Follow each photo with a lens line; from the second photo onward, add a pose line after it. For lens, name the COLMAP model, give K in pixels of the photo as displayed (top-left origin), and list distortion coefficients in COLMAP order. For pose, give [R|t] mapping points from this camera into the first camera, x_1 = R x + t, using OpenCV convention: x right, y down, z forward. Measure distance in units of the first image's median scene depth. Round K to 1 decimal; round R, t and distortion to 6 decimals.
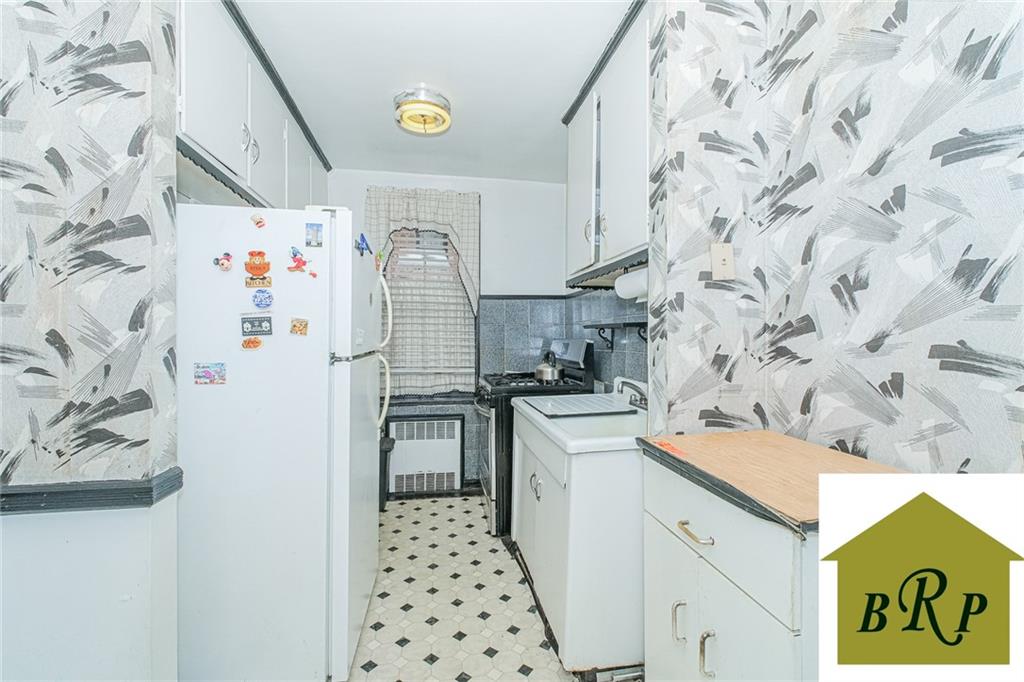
lens RADIAL K [[444.3, 0, 513.8], [0, 444.3, 338.1], [0, 0, 1]] dist [-0.000715, 0.000233]
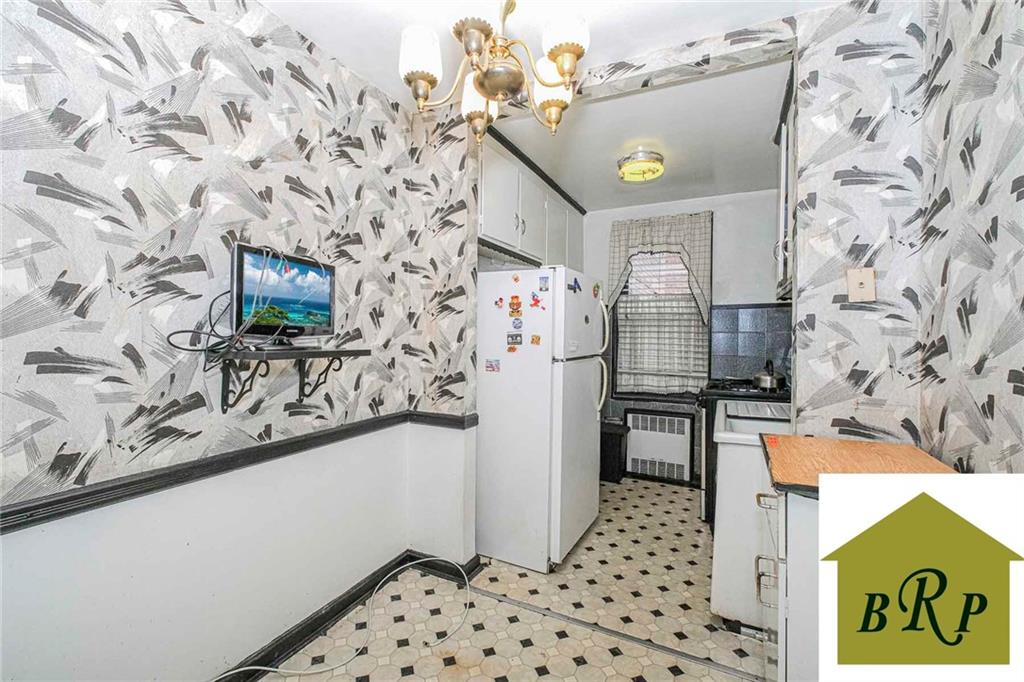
lens RADIAL K [[444.3, 0, 506.7], [0, 444.3, 337.6], [0, 0, 1]] dist [-0.000715, 0.000233]
pose [[0.798379, 0.009210, -0.602085, 0.432532], [-0.010862, 0.999941, 0.000893, -0.033957], [0.602057, 0.005827, 0.798432, -0.392637]]
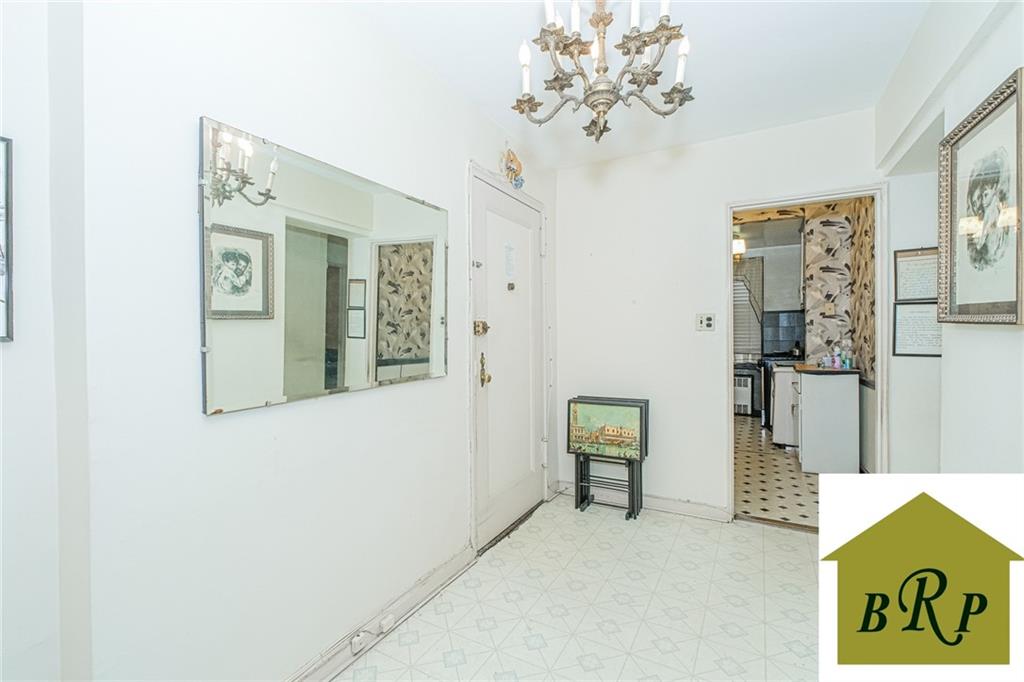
lens RADIAL K [[444.3, 0, 511.6], [0, 444.3, 336.1], [0, 0, 1]] dist [-0.000715, 0.000233]
pose [[0.770295, -0.000384, -0.637687, 0.726281], [0.002468, 0.999994, 0.002379, -0.000784], [0.637683, -0.003406, 0.770292, -2.680387]]
